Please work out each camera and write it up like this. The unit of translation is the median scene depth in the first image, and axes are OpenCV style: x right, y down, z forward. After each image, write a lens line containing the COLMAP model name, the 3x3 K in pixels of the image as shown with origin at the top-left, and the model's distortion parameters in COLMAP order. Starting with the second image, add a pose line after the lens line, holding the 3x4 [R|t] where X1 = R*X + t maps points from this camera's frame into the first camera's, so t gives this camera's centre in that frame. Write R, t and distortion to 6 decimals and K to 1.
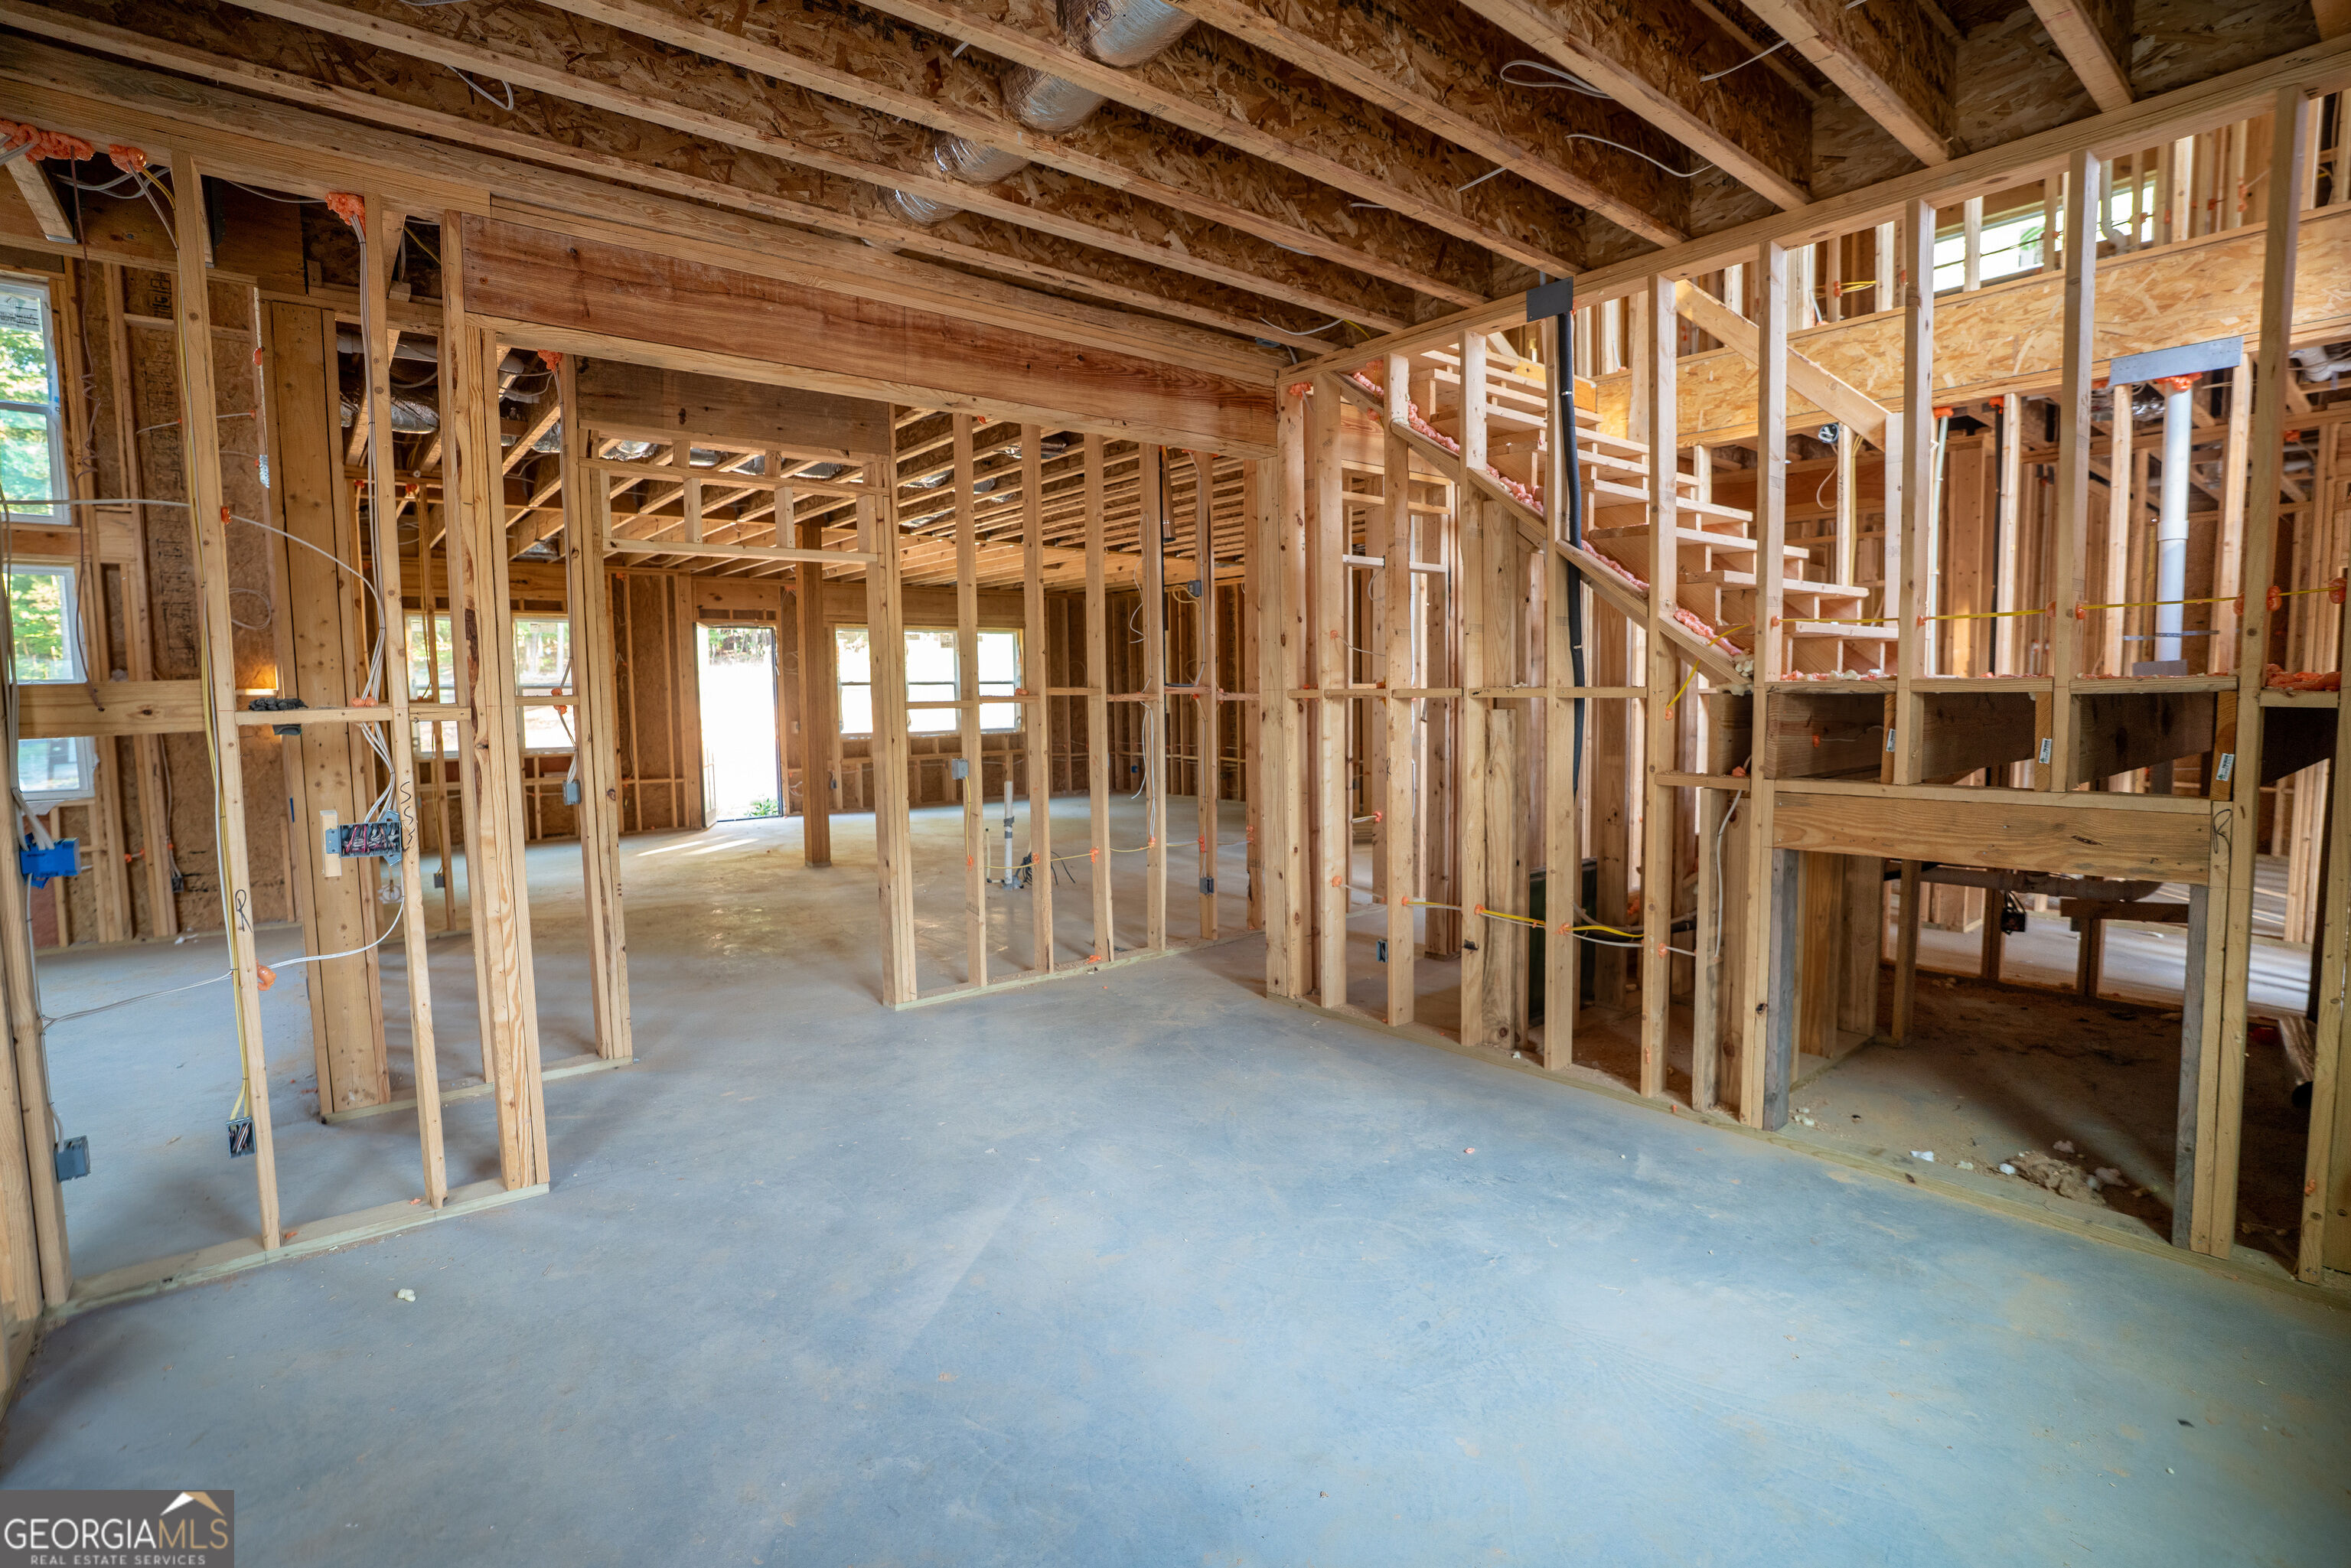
lens RADIAL K [[1111.7, 0, 1151.9], [0, 1111.7, 782.5], [0, 0, 1]] dist [-0.059285, 0.020144]
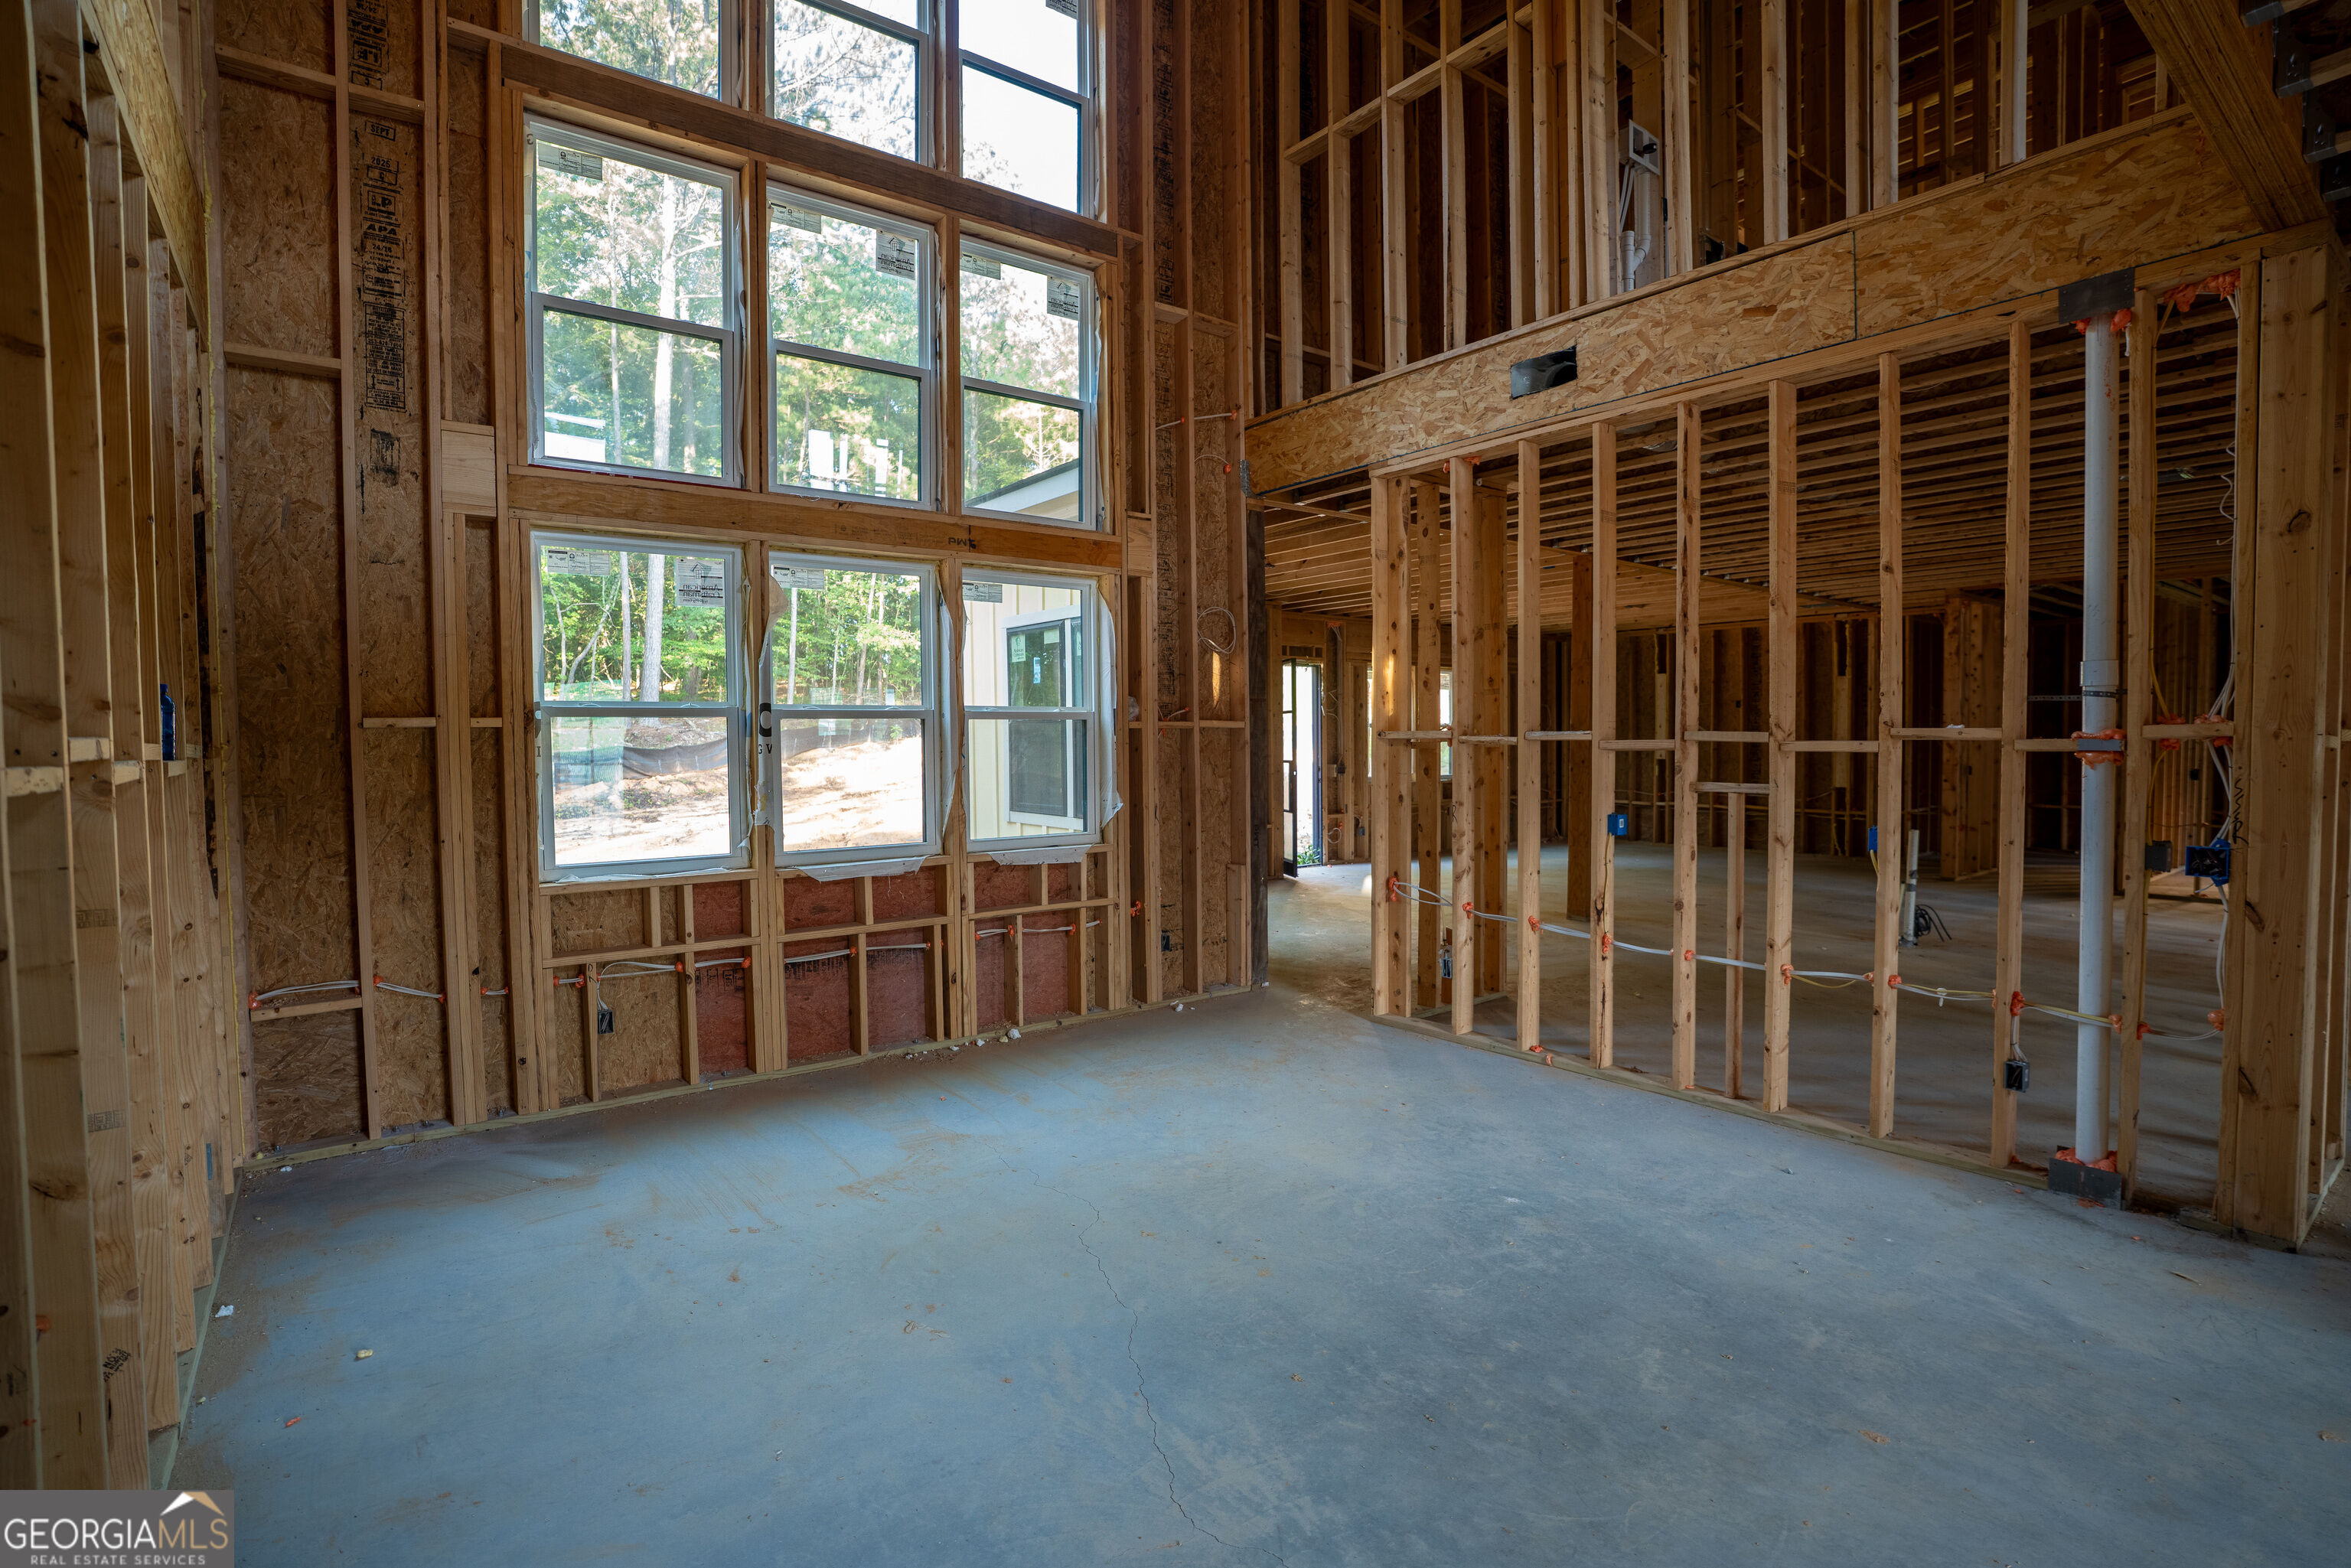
lens RADIAL K [[1111.7, 0, 1172.9], [0, 1111.7, 787.0], [0, 0, 1]] dist [-0.059285, 0.020144]
pose [[0.999794, 0.006670, -0.019183, -1.357588], [-0.007388, 0.999265, -0.037617, 0.003565], [0.018918, 0.037751, 0.999108, 0.133577]]
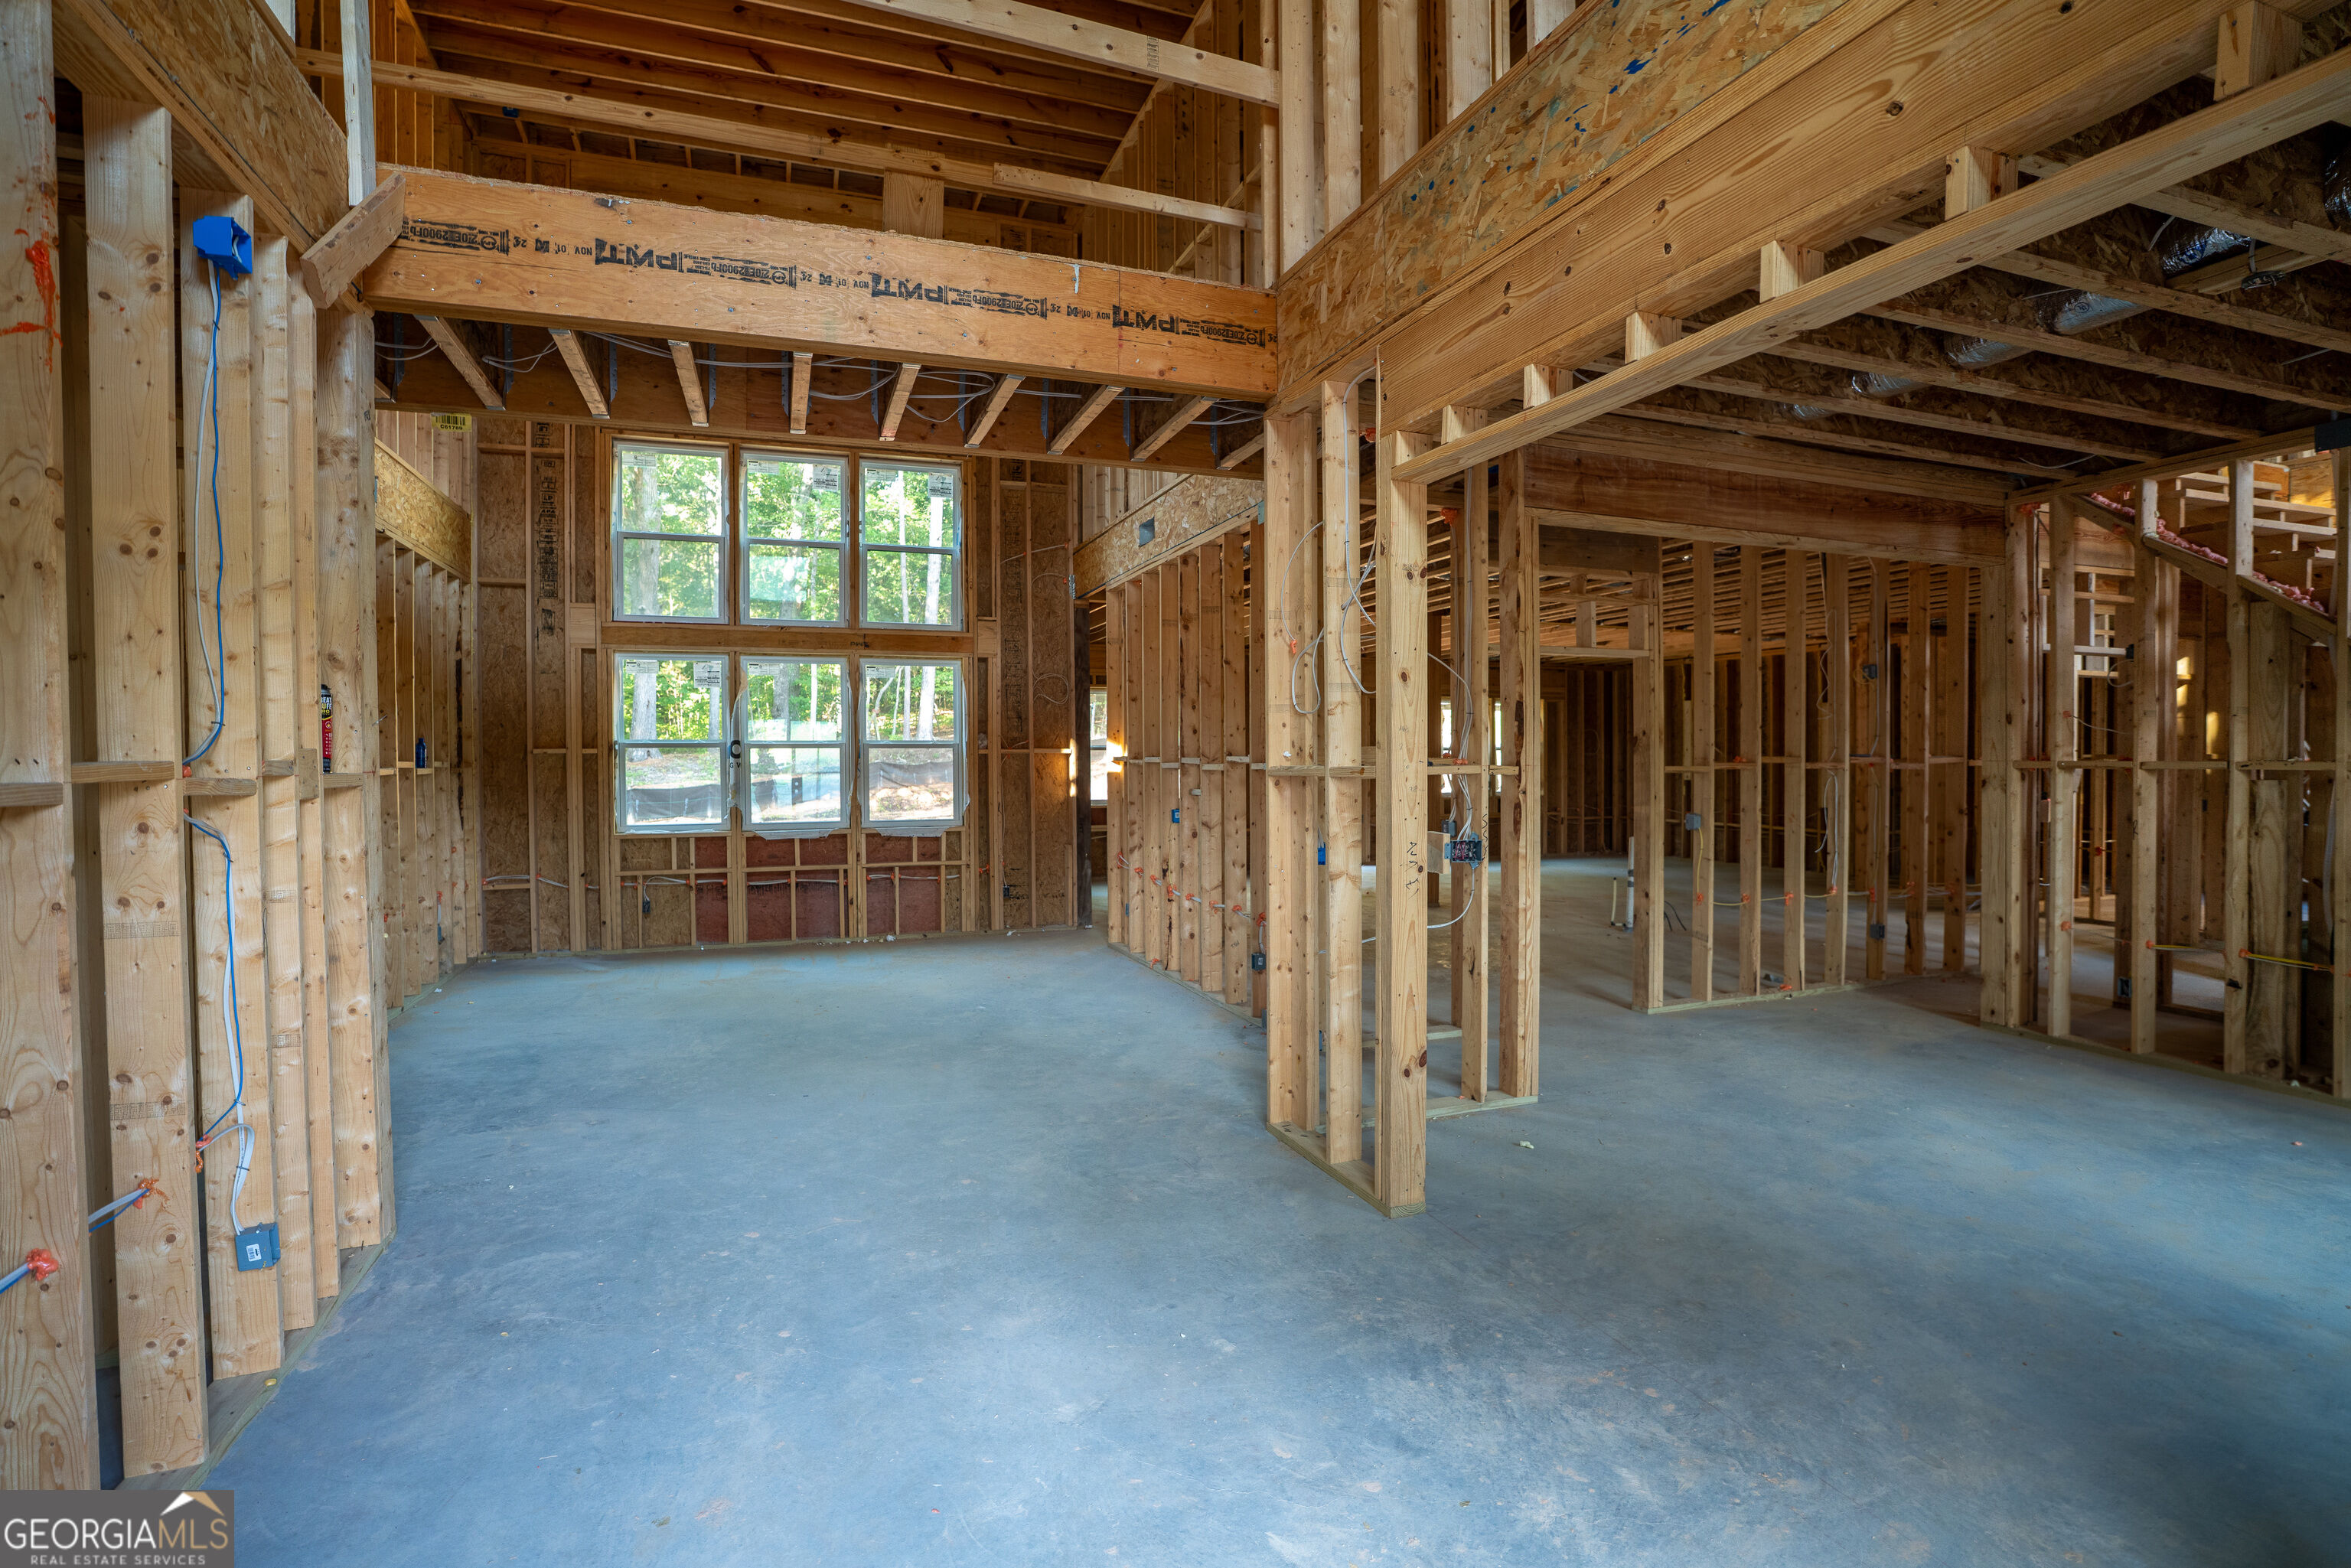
lens RADIAL K [[1111.7, 0, 1169.4], [0, 1111.7, 785.9], [0, 0, 1]] dist [-0.059285, 0.020144]
pose [[0.948291, 0.017946, -0.316894, -0.416768], [-0.035202, 0.998188, -0.048811, 0.034703], [0.315444, 0.057442, 0.947204, -0.415808]]
